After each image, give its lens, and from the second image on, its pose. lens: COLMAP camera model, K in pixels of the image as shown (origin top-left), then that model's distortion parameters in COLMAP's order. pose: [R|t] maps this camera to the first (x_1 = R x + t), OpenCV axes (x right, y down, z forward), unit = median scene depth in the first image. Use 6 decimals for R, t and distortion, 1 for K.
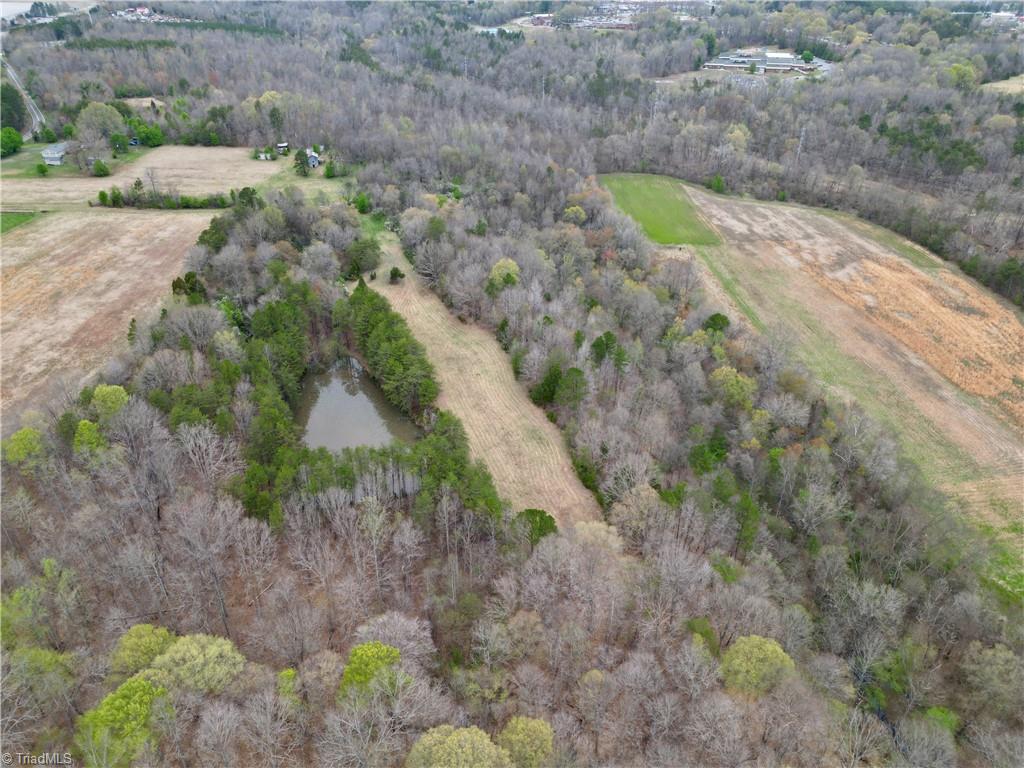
lens RADIAL K [[709.9, 0, 512.7], [0, 709.9, 385.5], [0, 0, 1]] dist [0.078931, -0.067011]
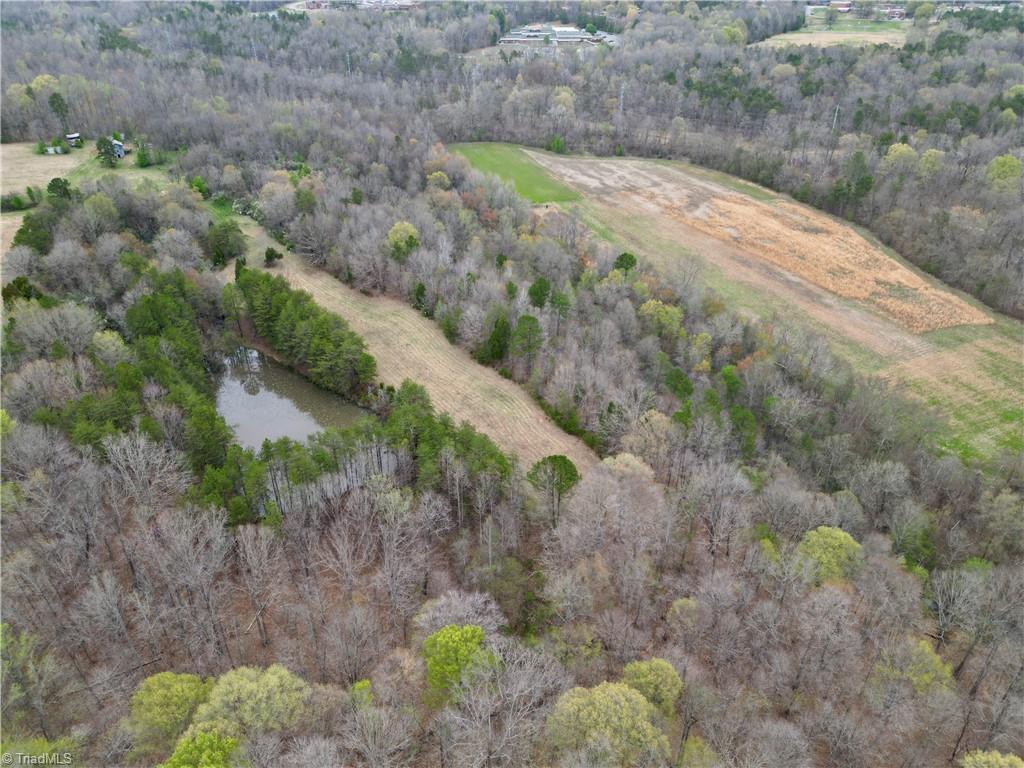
lens RADIAL K [[709.9, 0, 511.6], [0, 709.9, 384.8], [0, 0, 1]] dist [0.078931, -0.067011]
pose [[0.955077, -0.161671, 0.248375, -0.101413], [0.160513, 0.986716, 0.025048, 0.022192], [-0.249125, 0.015945, 0.968340, 0.051863]]
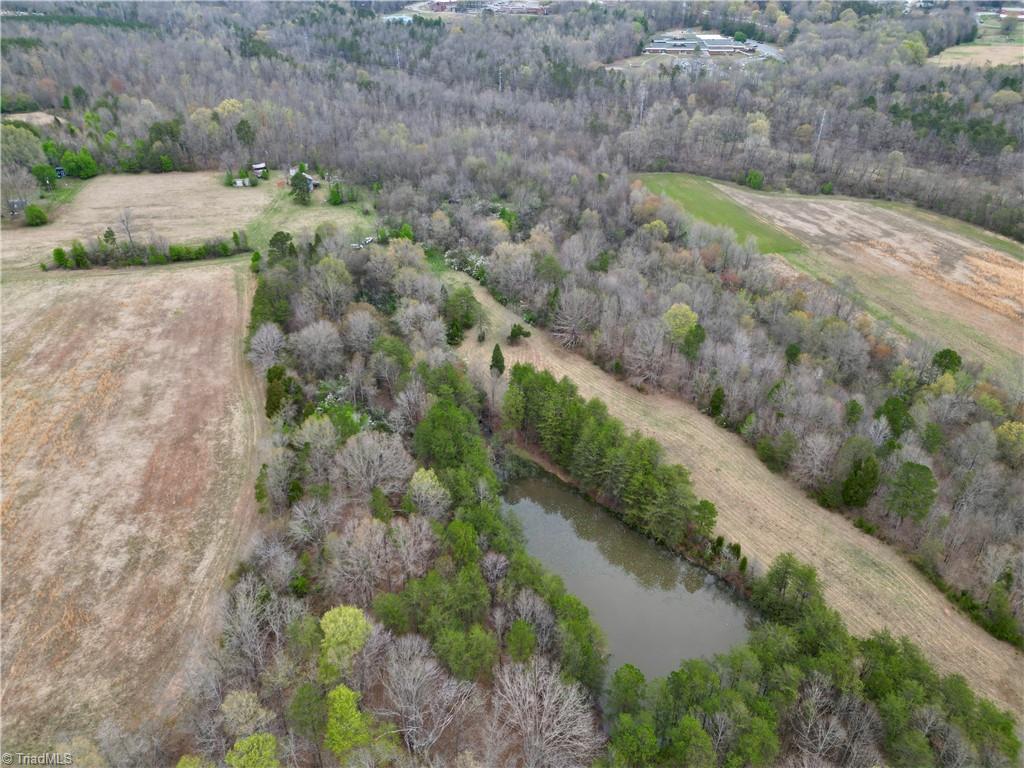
lens RADIAL K [[709.9, 0, 511.5], [0, 709.9, 384.4], [0, 0, 1]] dist [0.078931, -0.067011]
pose [[0.979447, -0.110193, 0.168940, -0.246288], [0.107882, 0.993902, 0.022825, -0.094614], [-0.170425, -0.004131, 0.985362, 0.187974]]
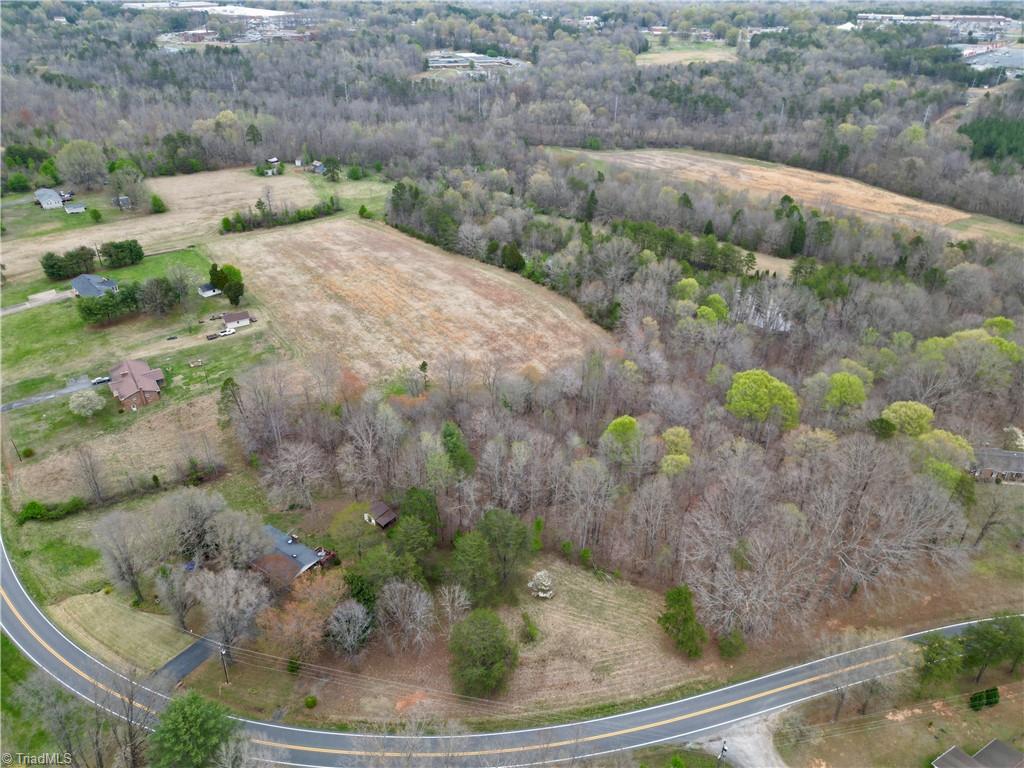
lens RADIAL K [[709.9, 0, 511.7], [0, 709.9, 390.3], [0, 0, 1]] dist [0.078931, -0.067011]
pose [[0.799719, -0.307146, 0.515860, -0.799795], [0.313131, 0.946492, 0.078112, -0.005298], [-0.512249, 0.099065, 0.853104, 0.007277]]
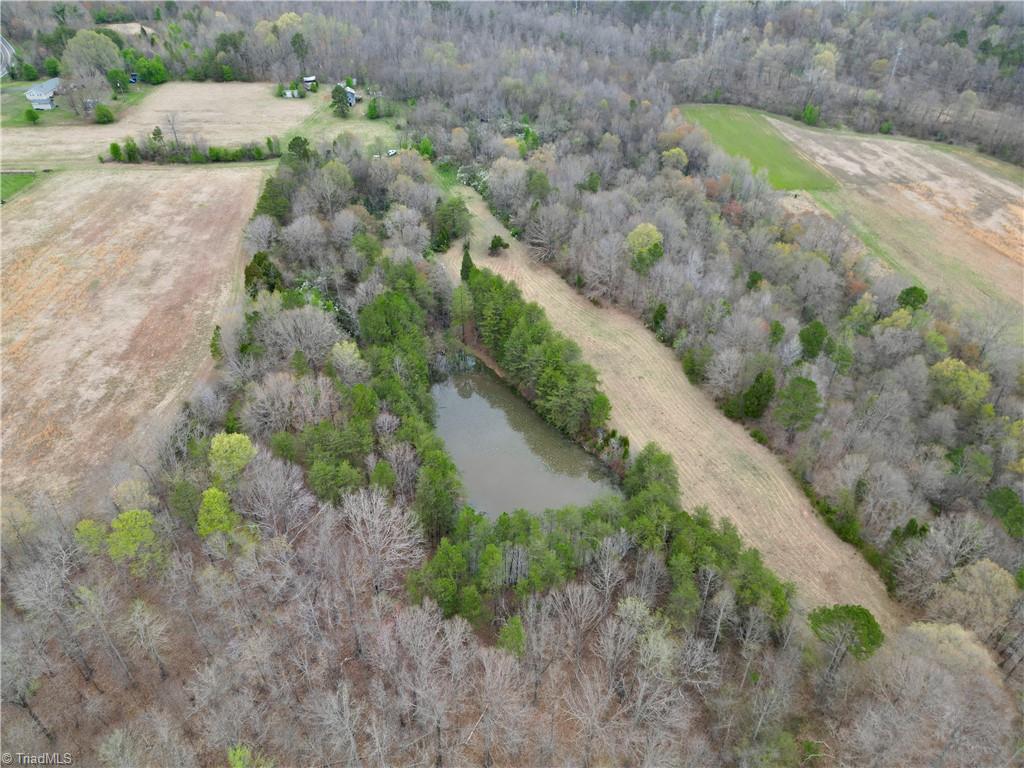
lens RADIAL K [[709.9, 0, 512.5], [0, 709.9, 385.8], [0, 0, 1]] dist [0.078931, -0.067011]
pose [[0.998946, -0.031270, 0.033605, -0.143610], [0.027977, 0.995146, 0.094348, -0.055833], [-0.036392, -0.093308, 0.994972, 0.129966]]
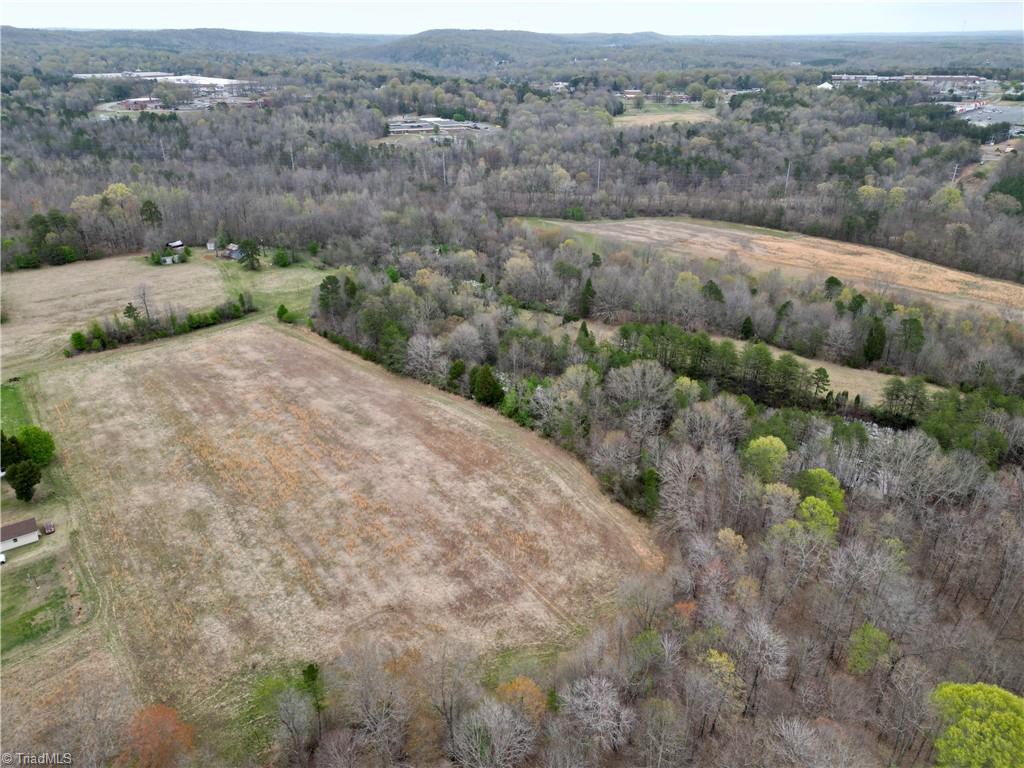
lens RADIAL K [[709.9, 0, 512.4], [0, 709.9, 387.7], [0, 0, 1]] dist [0.078931, -0.067011]
pose [[0.773486, -0.284568, 0.566339, -0.628250], [0.338494, 0.940910, 0.010476, -0.084314], [-0.535856, 0.183600, 0.824106, 0.220111]]
